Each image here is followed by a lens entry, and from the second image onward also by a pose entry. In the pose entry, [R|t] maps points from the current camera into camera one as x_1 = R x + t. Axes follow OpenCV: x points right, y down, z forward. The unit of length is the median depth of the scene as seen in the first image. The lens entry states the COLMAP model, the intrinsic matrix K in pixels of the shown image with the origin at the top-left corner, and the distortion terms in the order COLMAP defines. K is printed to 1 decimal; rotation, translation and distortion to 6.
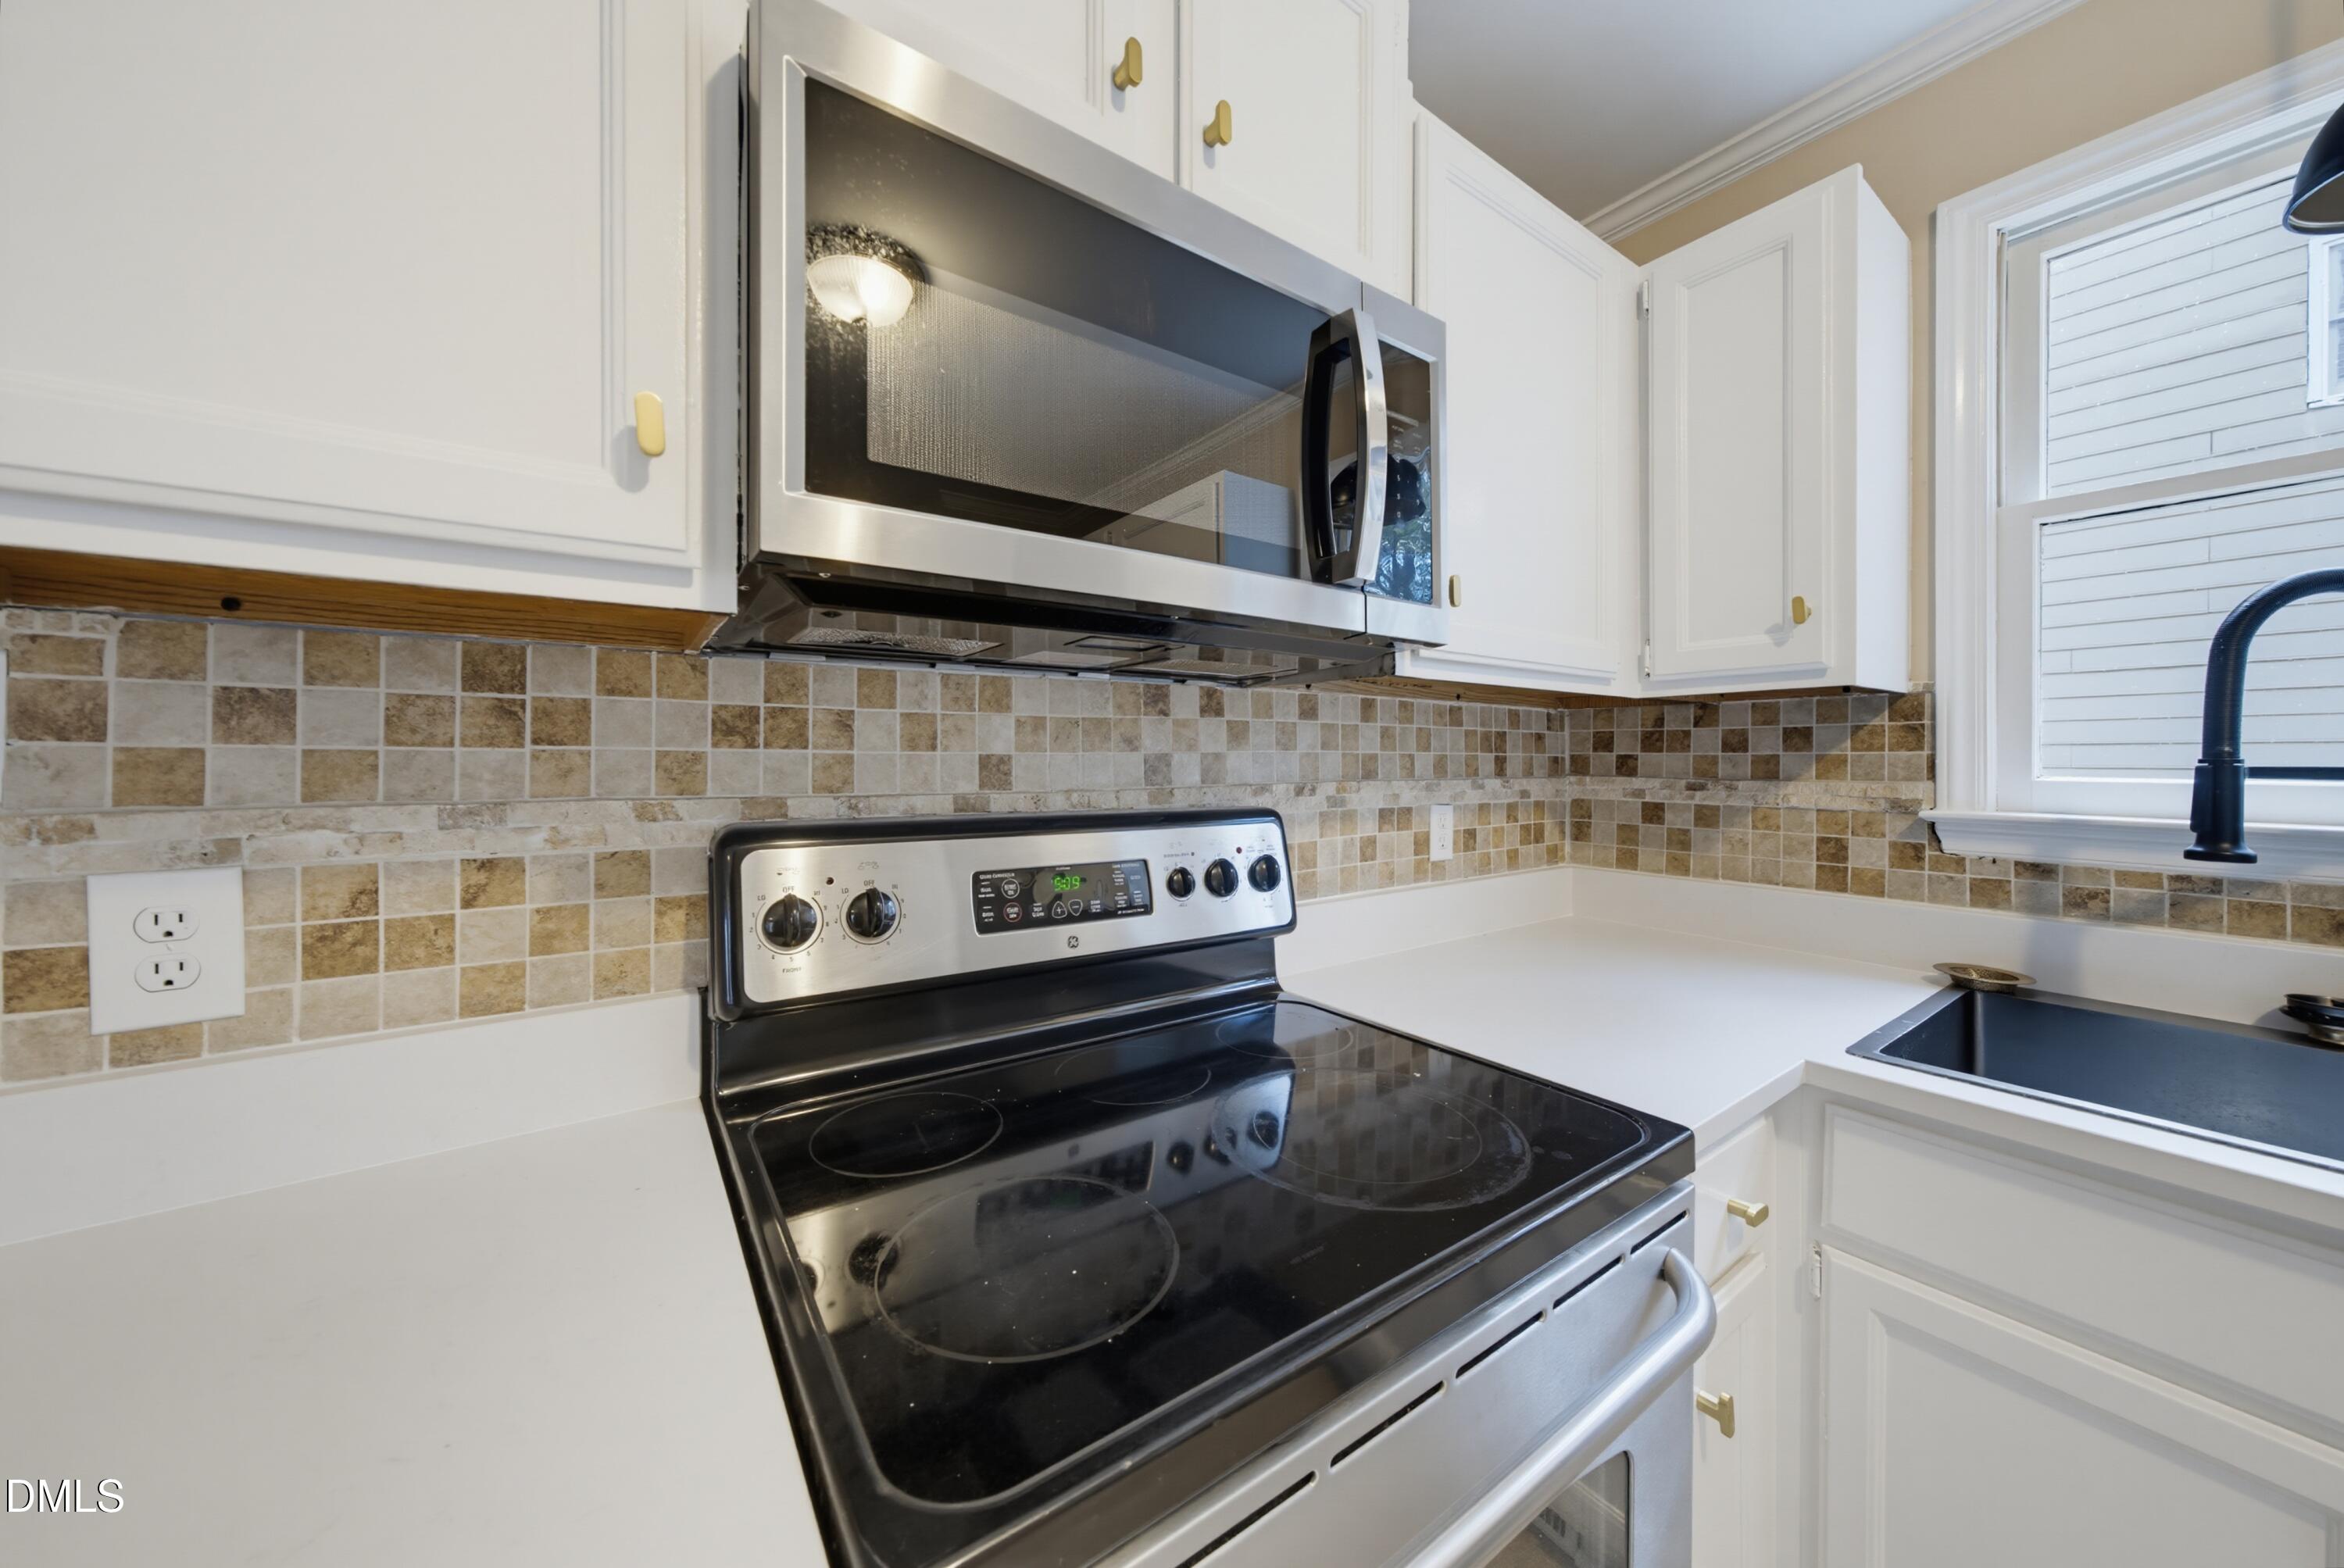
lens RADIAL K [[809.3, 0, 1176.4], [0, 809.3, 762.2], [0, 0, 1]] dist [-0.010612, 0.003176]
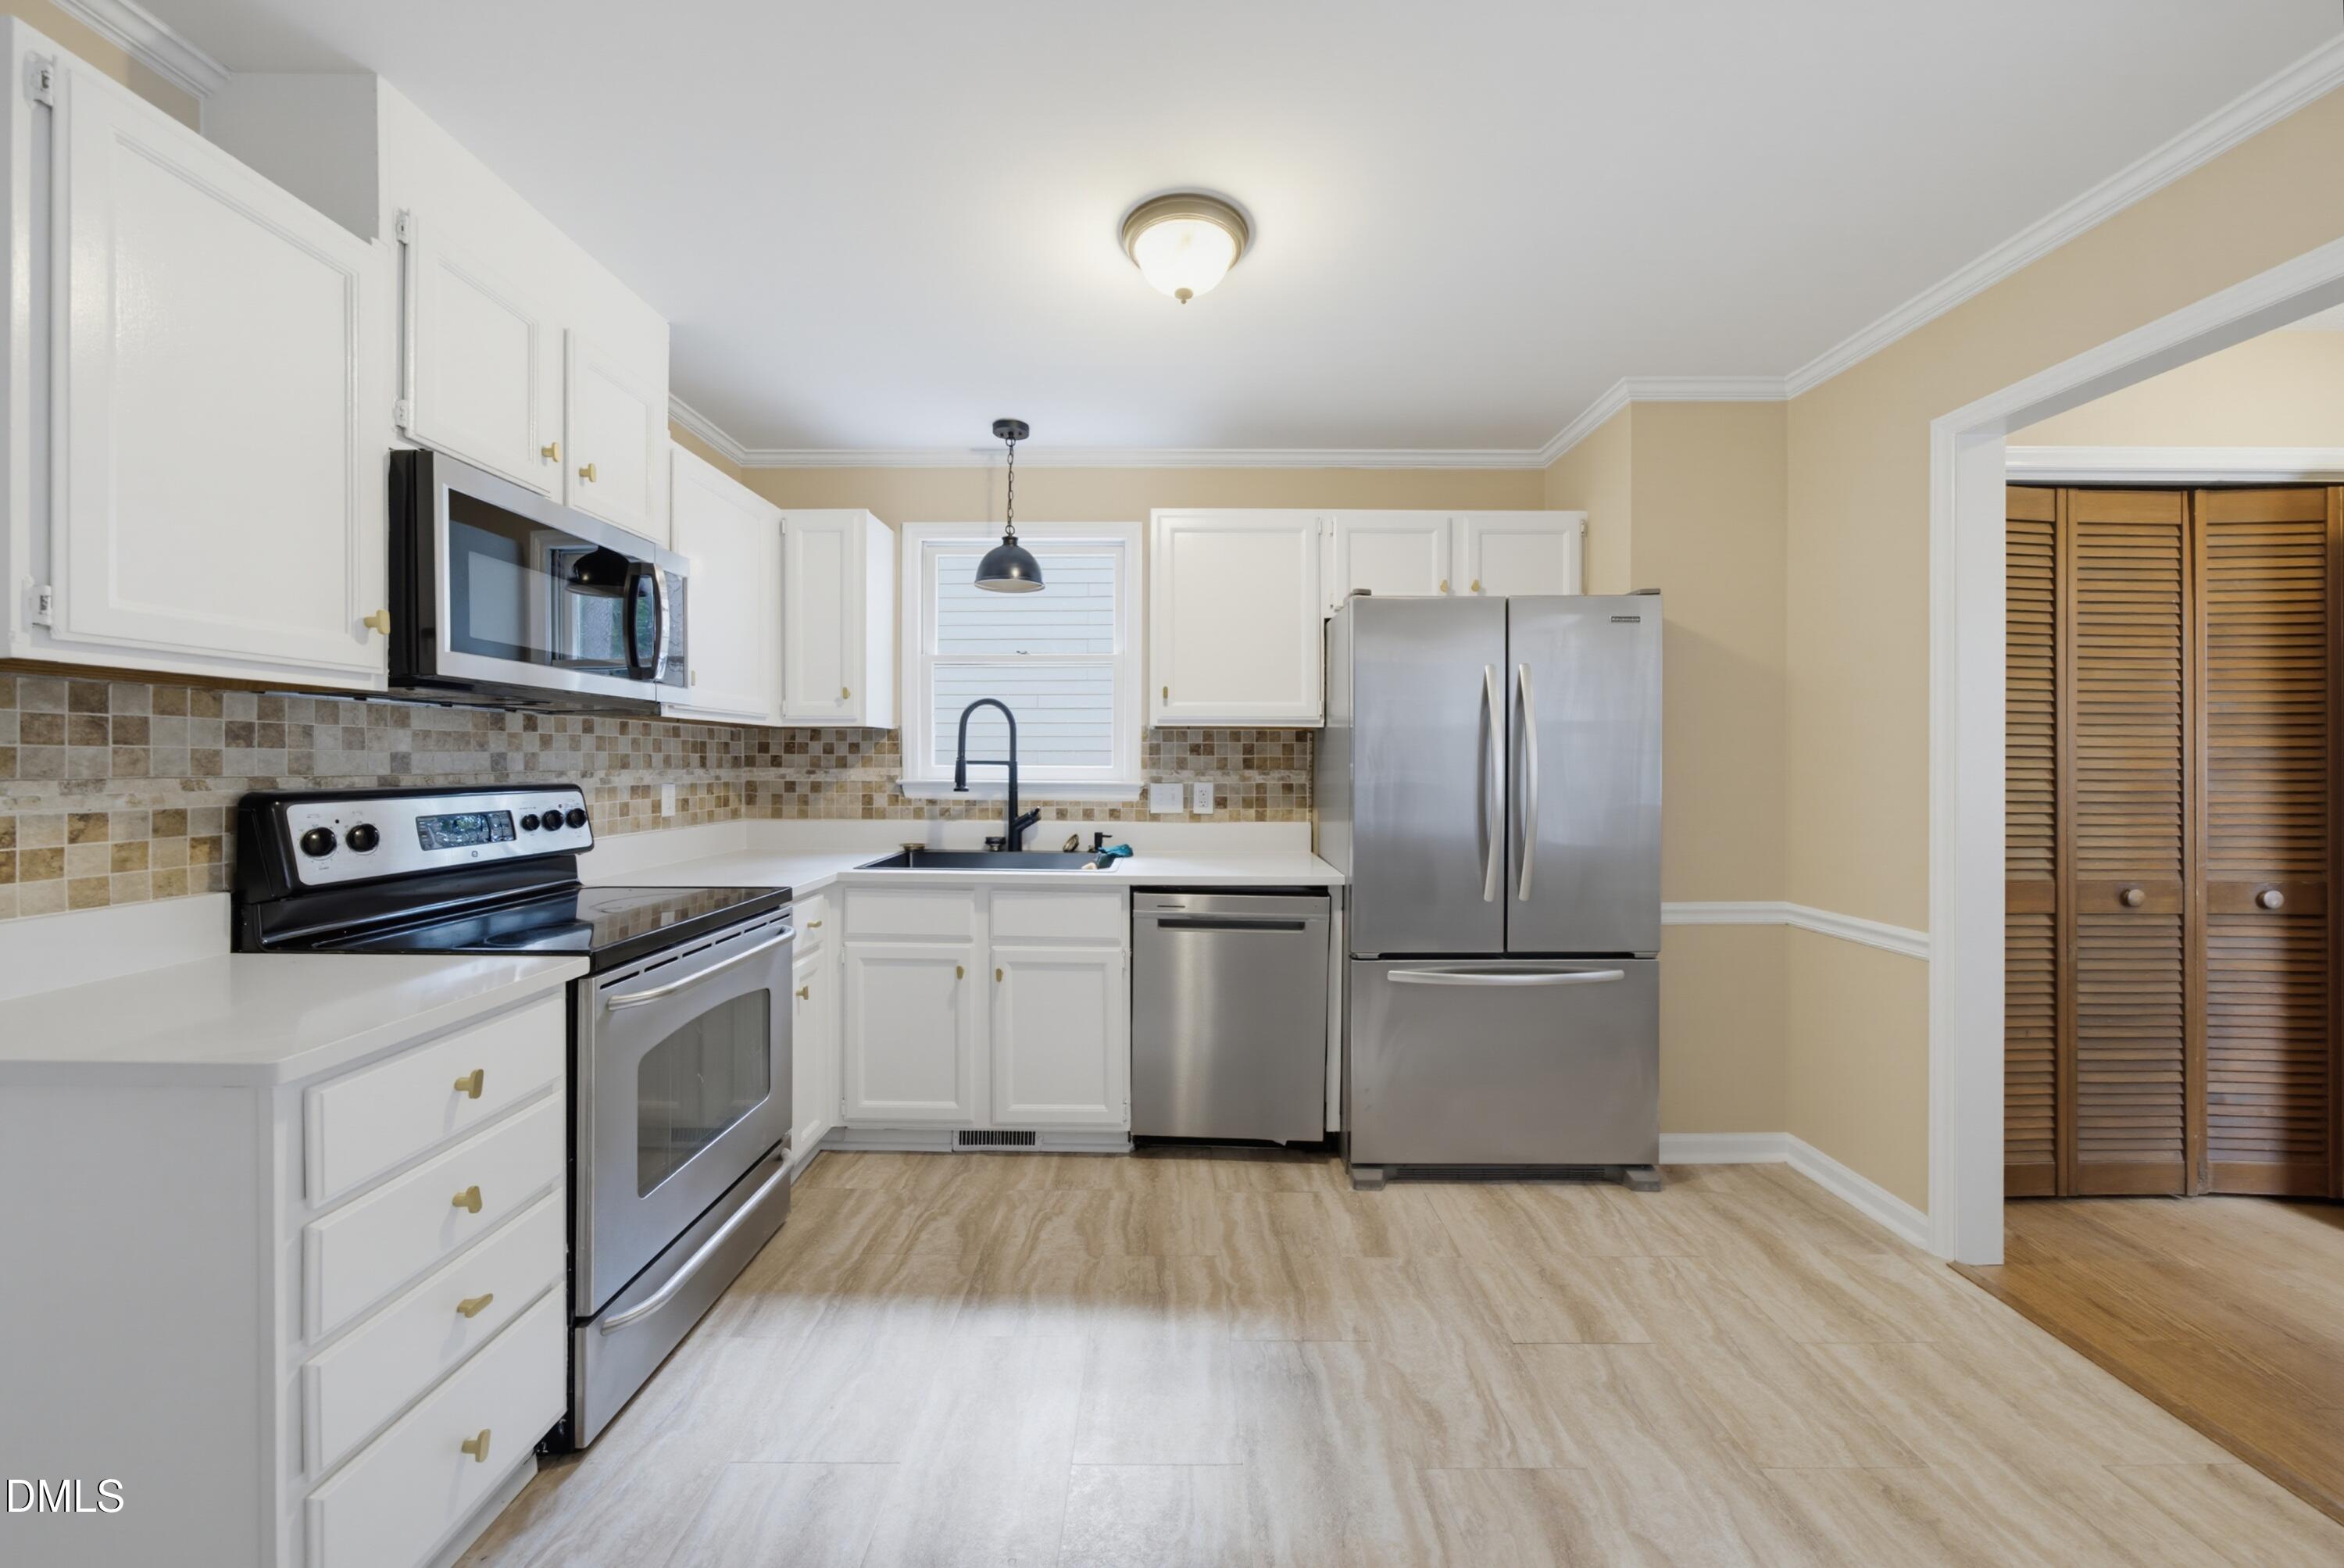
lens RADIAL K [[809.3, 0, 1170.3], [0, 809.3, 767.9], [0, 0, 1]] dist [-0.010612, 0.003176]
pose [[0.587192, -0.005118, 0.809431, -0.618752], [-0.001005, 0.999975, 0.007051, 0.009203], [-0.809447, -0.004954, 0.587172, -1.238936]]
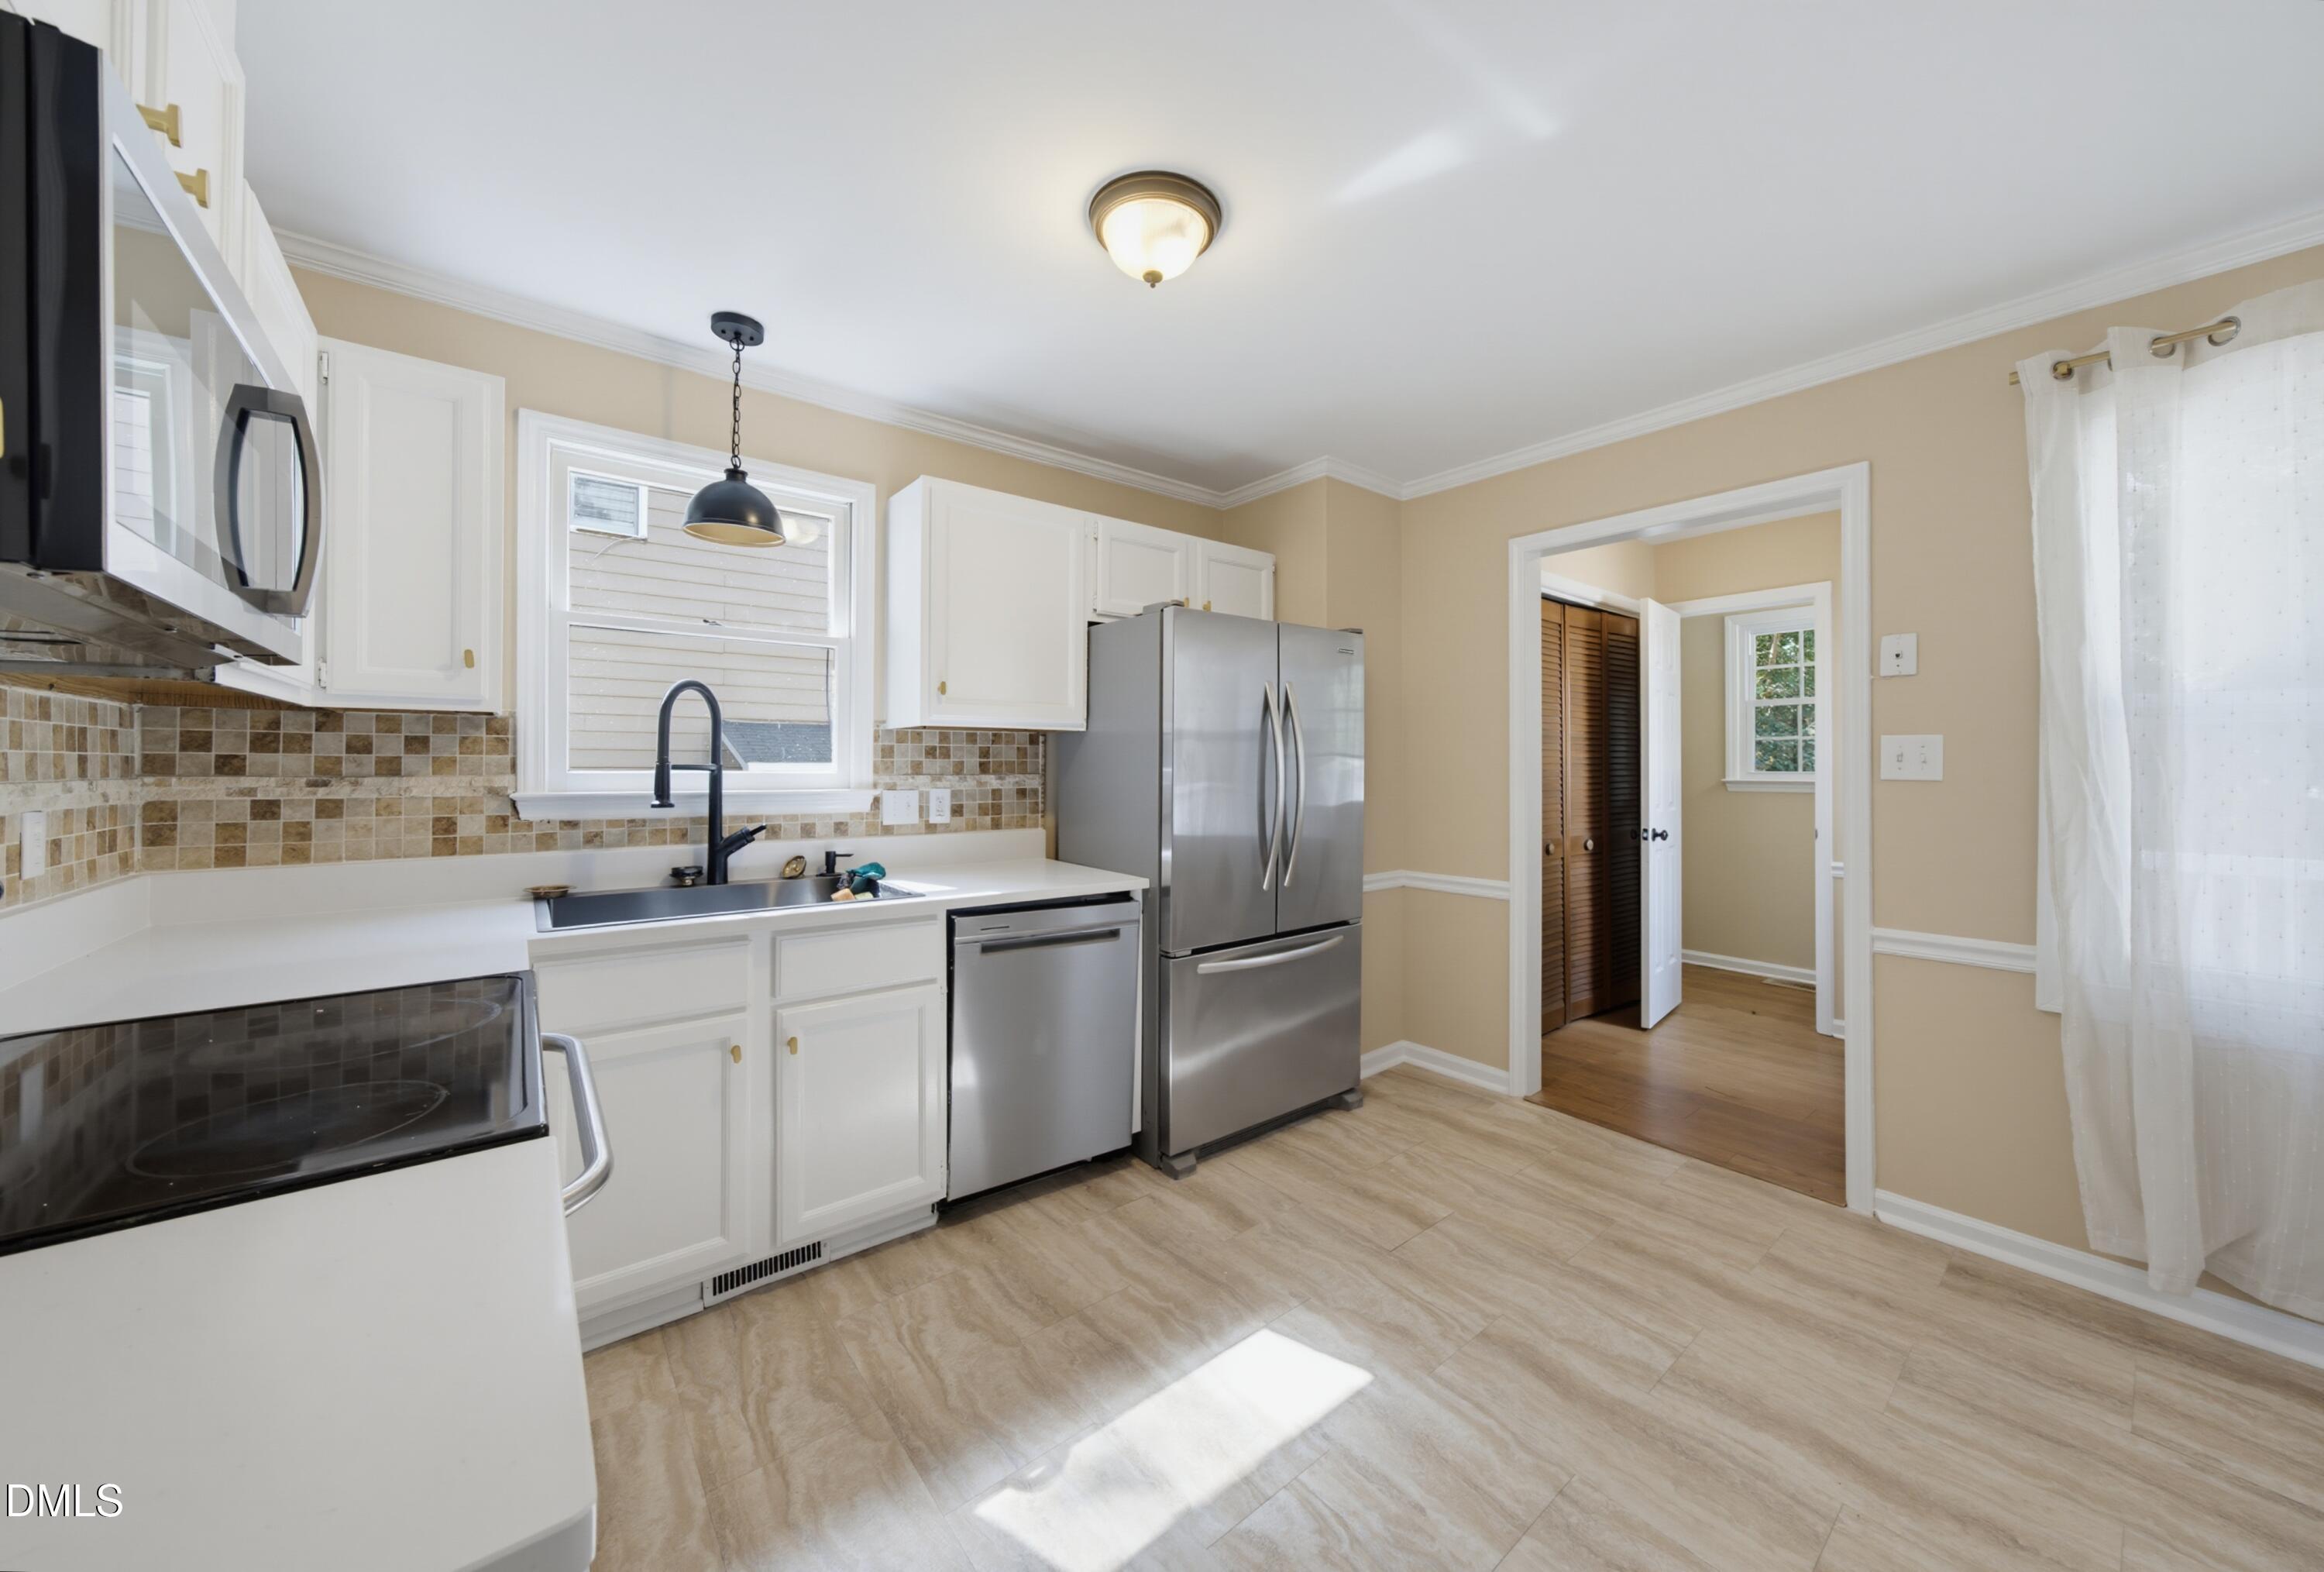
lens RADIAL K [[826.8, 0, 1154.3], [0, 826.8, 758.4], [0, 0, 1]] dist [-0.007250, 0.001420]
pose [[-0.052758, 0.005377, 0.998593, -0.871342], [-0.001906, 0.999983, -0.005485, -0.001715], [-0.998606, -0.002193, -0.052747, -0.189728]]
